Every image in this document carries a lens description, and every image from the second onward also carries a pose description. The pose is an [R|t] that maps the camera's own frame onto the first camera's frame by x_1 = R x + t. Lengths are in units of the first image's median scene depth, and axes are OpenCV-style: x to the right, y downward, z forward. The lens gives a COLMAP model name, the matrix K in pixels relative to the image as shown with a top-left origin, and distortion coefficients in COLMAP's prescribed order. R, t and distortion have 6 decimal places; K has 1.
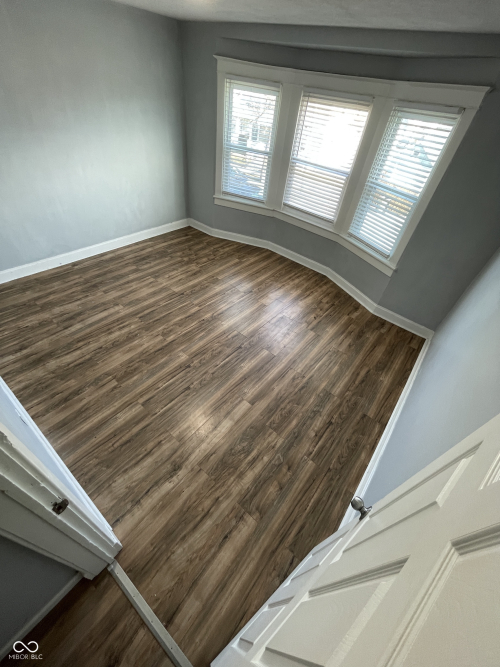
lens RADIAL K [[270.7, 0, 251.0], [0, 270.7, 330.9], [0, 0, 1]] dist [-0.002674, -0.000242]
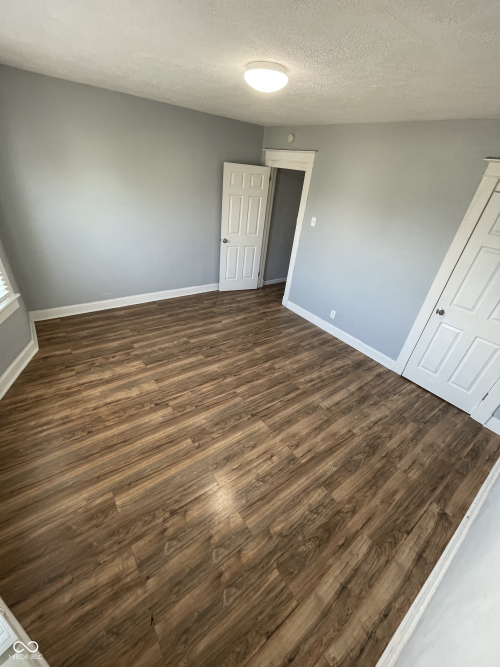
lens RADIAL K [[270.7, 0, 251.0], [0, 270.7, 330.9], [0, 0, 1]] dist [-0.002674, -0.000242]
pose [[-0.945497, -0.308094, 0.105423, -0.280460], [0.016006, 0.279386, 0.960045, -0.995321], [-0.325238, 0.909407, -0.259228, 1.081021]]
